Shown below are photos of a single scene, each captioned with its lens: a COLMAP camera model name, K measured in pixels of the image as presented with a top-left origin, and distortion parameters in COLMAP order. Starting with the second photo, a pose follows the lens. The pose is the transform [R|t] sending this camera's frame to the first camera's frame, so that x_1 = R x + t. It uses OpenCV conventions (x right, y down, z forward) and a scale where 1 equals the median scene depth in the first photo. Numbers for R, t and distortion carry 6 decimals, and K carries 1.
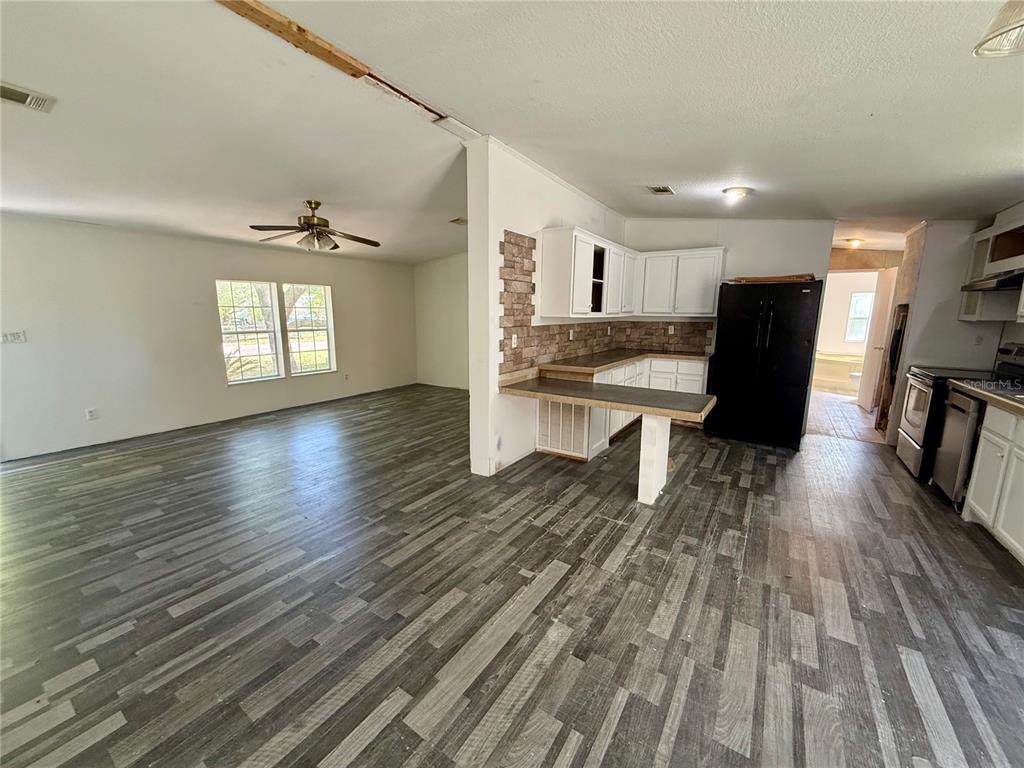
lens RADIAL K [[407.8, 0, 509.3], [0, 407.8, 383.7], [0, 0, 1]] dist [0.000777, -0.000654]
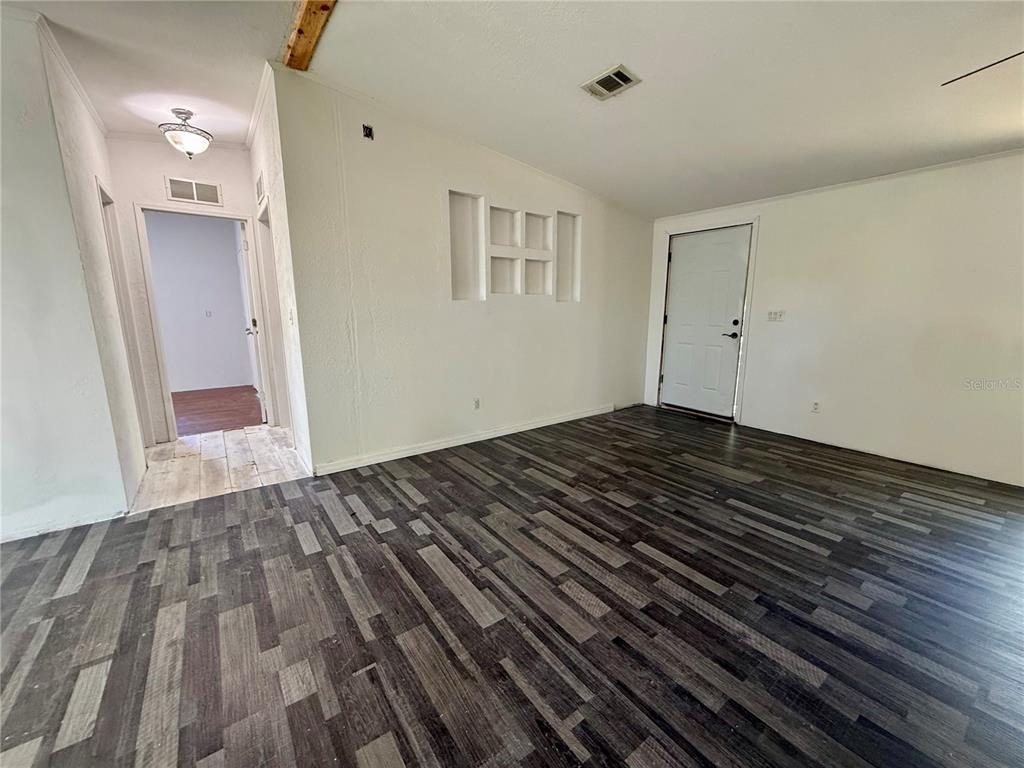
lens RADIAL K [[407.8, 0, 508.9], [0, 407.8, 384.1], [0, 0, 1]] dist [0.000777, -0.000654]
pose [[-0.349304, 0.166803, -0.922043, 0.022470], [-0.162379, 0.958363, 0.234889, -0.087842], [0.922832, 0.231768, -0.307675, 0.785211]]
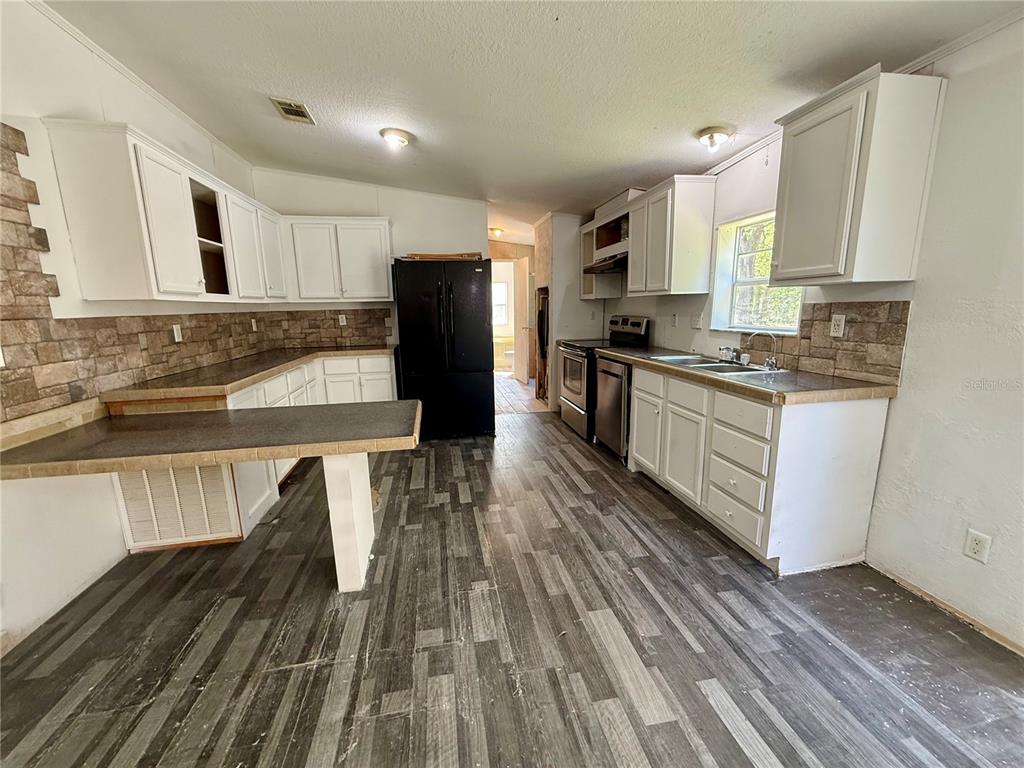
lens RADIAL K [[407.8, 0, 508.6], [0, 407.8, 385.7], [0, 0, 1]] dist [0.000777, -0.000654]
pose [[0.722034, -0.152605, 0.674818, 0.115603], [0.143152, 0.987216, 0.070084, -0.022486], [-0.676886, 0.045998, 0.734649, 0.315900]]
